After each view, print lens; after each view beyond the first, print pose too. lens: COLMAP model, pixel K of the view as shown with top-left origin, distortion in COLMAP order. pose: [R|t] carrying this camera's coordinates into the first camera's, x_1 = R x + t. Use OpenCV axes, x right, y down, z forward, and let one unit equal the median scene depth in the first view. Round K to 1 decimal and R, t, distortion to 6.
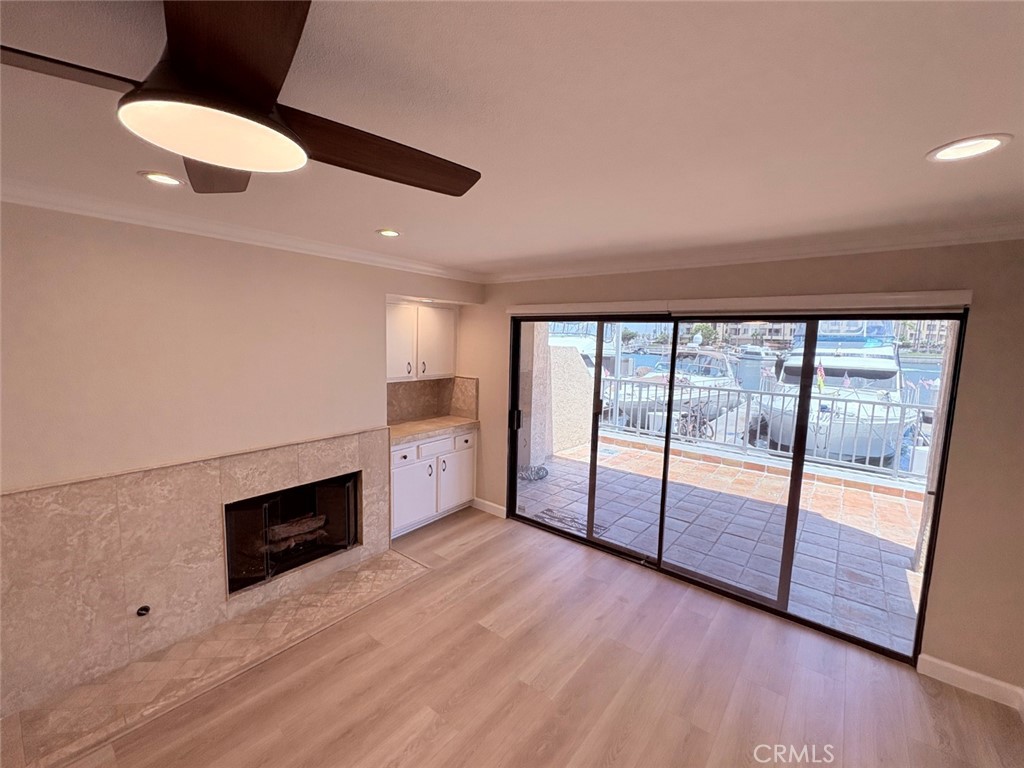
lens RADIAL K [[425.7, 0, 512.0], [0, 425.7, 384.0], [0, 0, 1]] dist [0.002190, 0.000257]
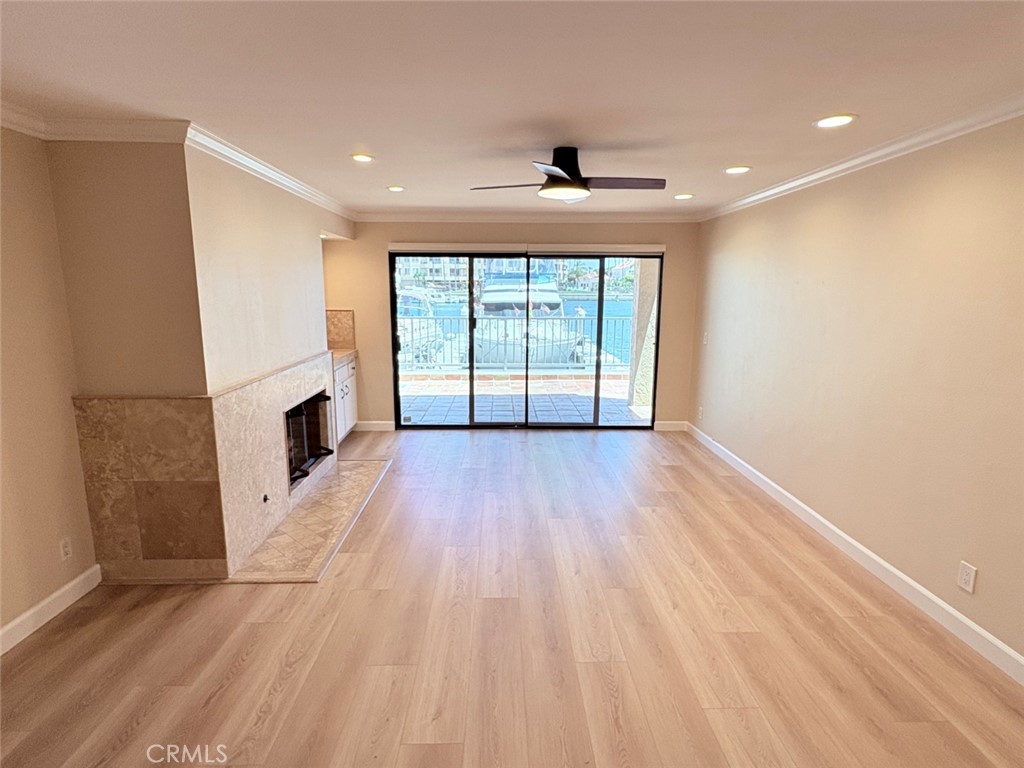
lens RADIAL K [[546.5, 0, 512.0], [0, 546.5, 384.0], [0, 0, 1]] dist [-0.001138, -0.000106]
pose [[0.765093, -0.134434, 0.629731, -0.705825], [0.084441, 0.990465, 0.108851, 0.059199], [-0.638360, -0.030106, 0.769149, -0.343649]]
